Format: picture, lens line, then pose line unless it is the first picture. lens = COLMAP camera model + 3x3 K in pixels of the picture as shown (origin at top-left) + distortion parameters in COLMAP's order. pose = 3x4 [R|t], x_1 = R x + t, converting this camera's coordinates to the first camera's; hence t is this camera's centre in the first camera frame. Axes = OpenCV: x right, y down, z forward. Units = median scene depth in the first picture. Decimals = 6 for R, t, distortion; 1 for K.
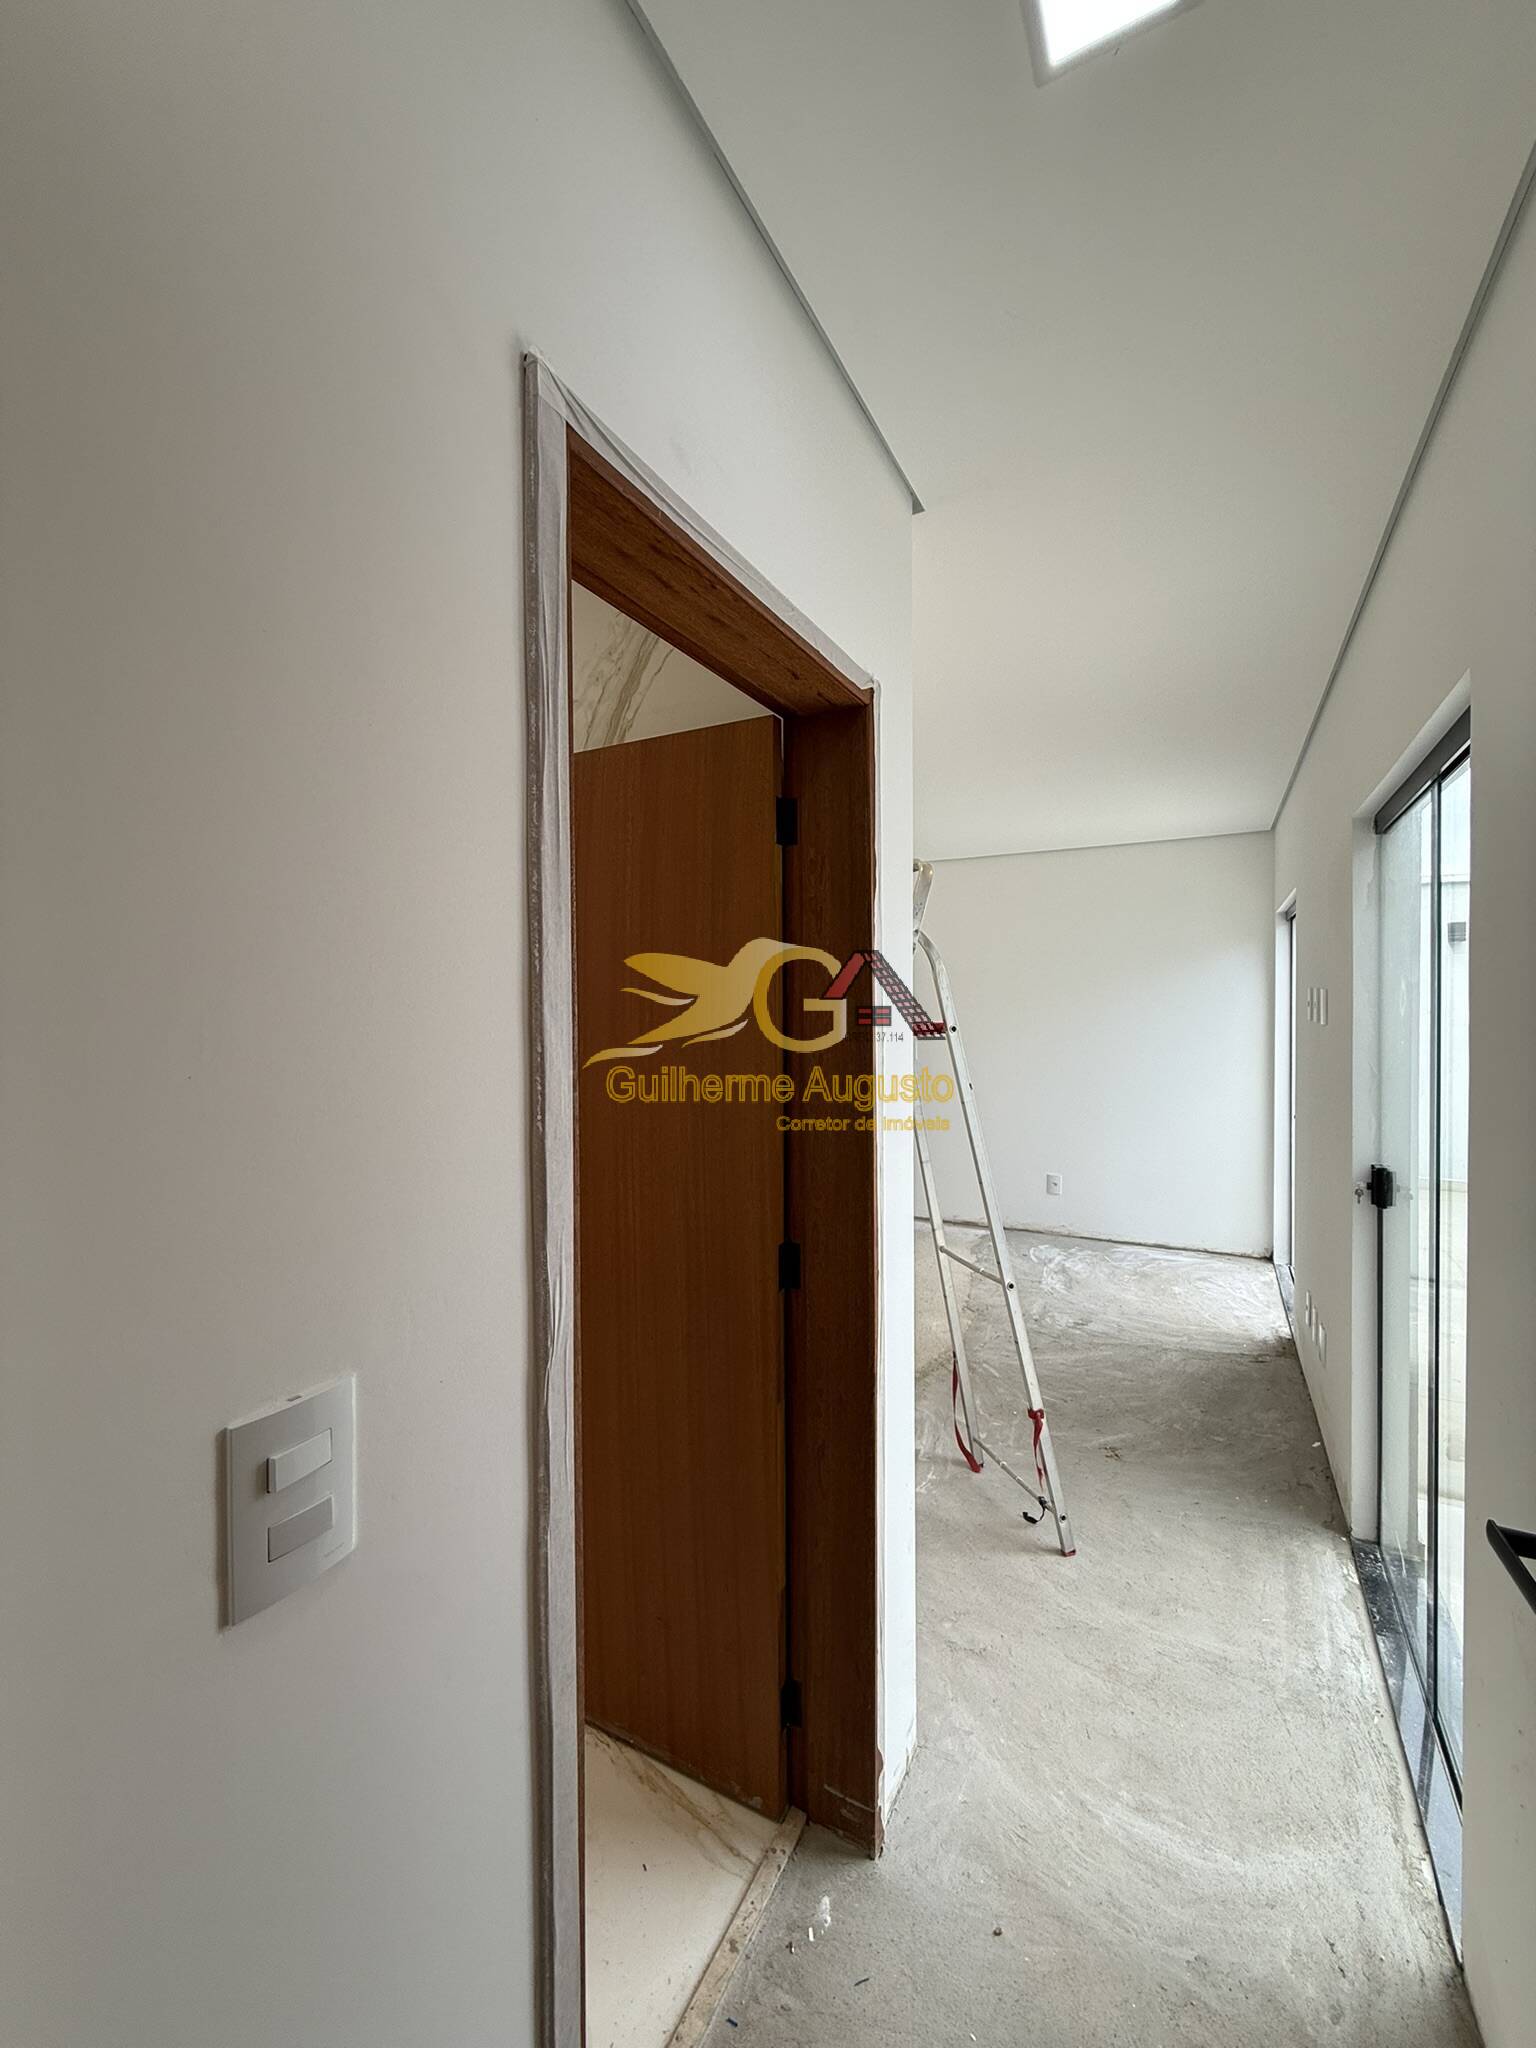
lens RADIAL K [[817.9, 0, 759.8], [0, 817.9, 1015.1], [0, 0, 1]] dist [-0.000834, 0.000069]
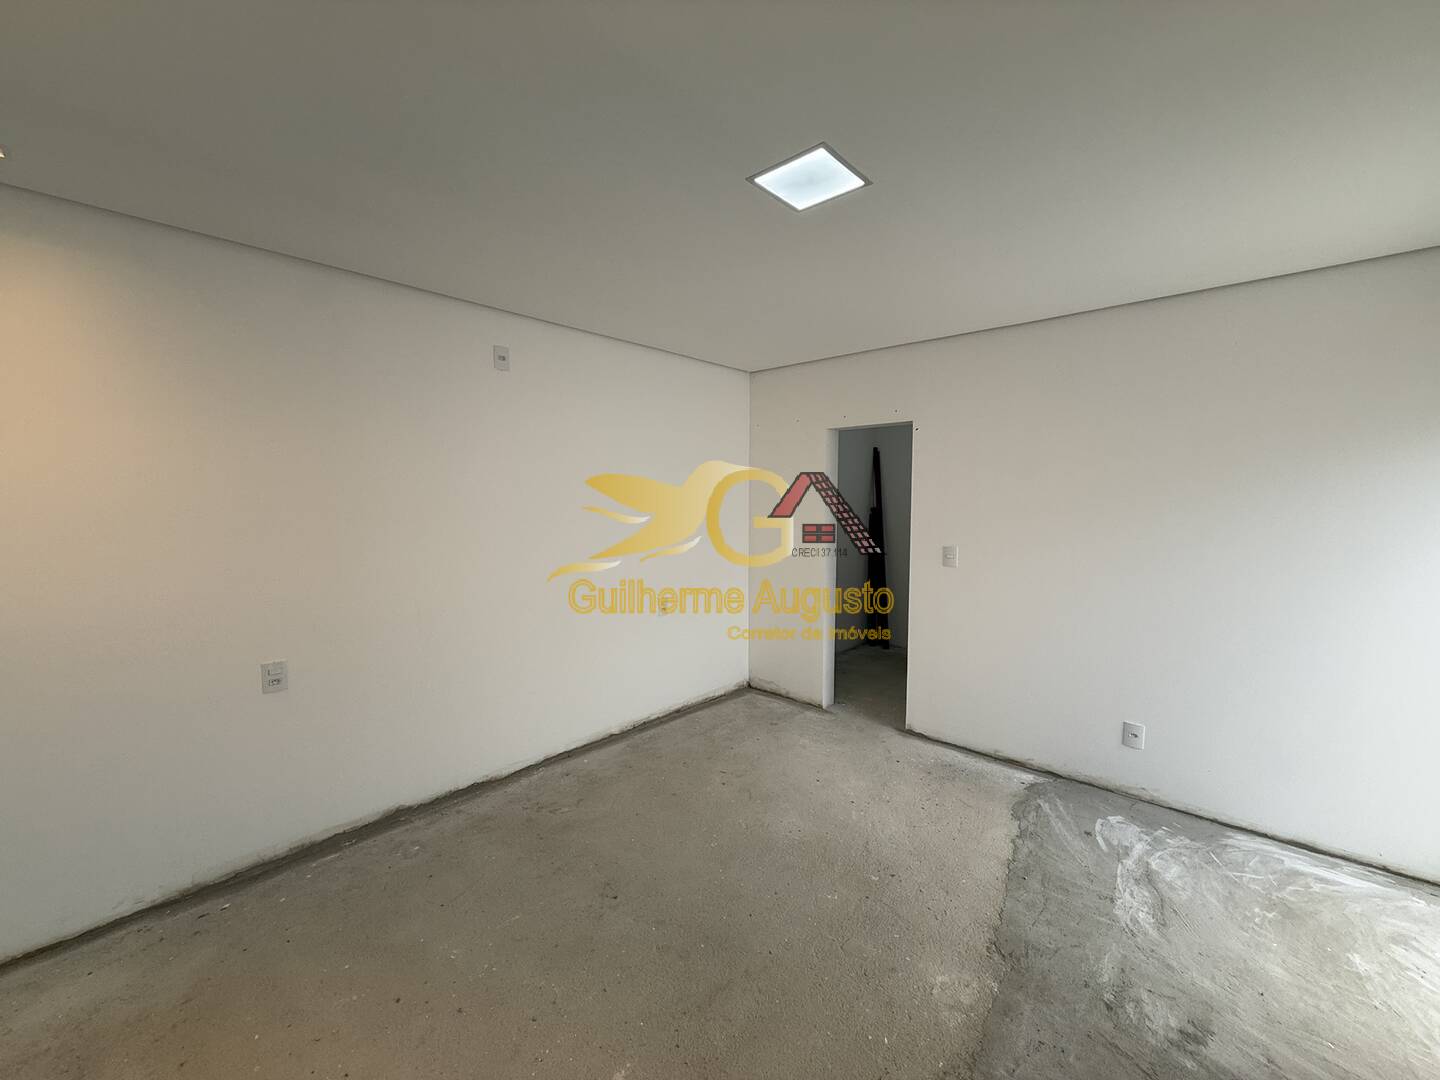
lens RADIAL K [[575.1, 0, 720.8], [0, 575.1, 540.8], [0, 0, 1]] dist [-0.000834, 0.000069]
pose [[0.968702, 0.029884, -0.246422, 0.119935], [-0.013332, 0.997558, 0.068564, -0.012880], [0.247869, -0.063132, 0.966734, 0.428207]]
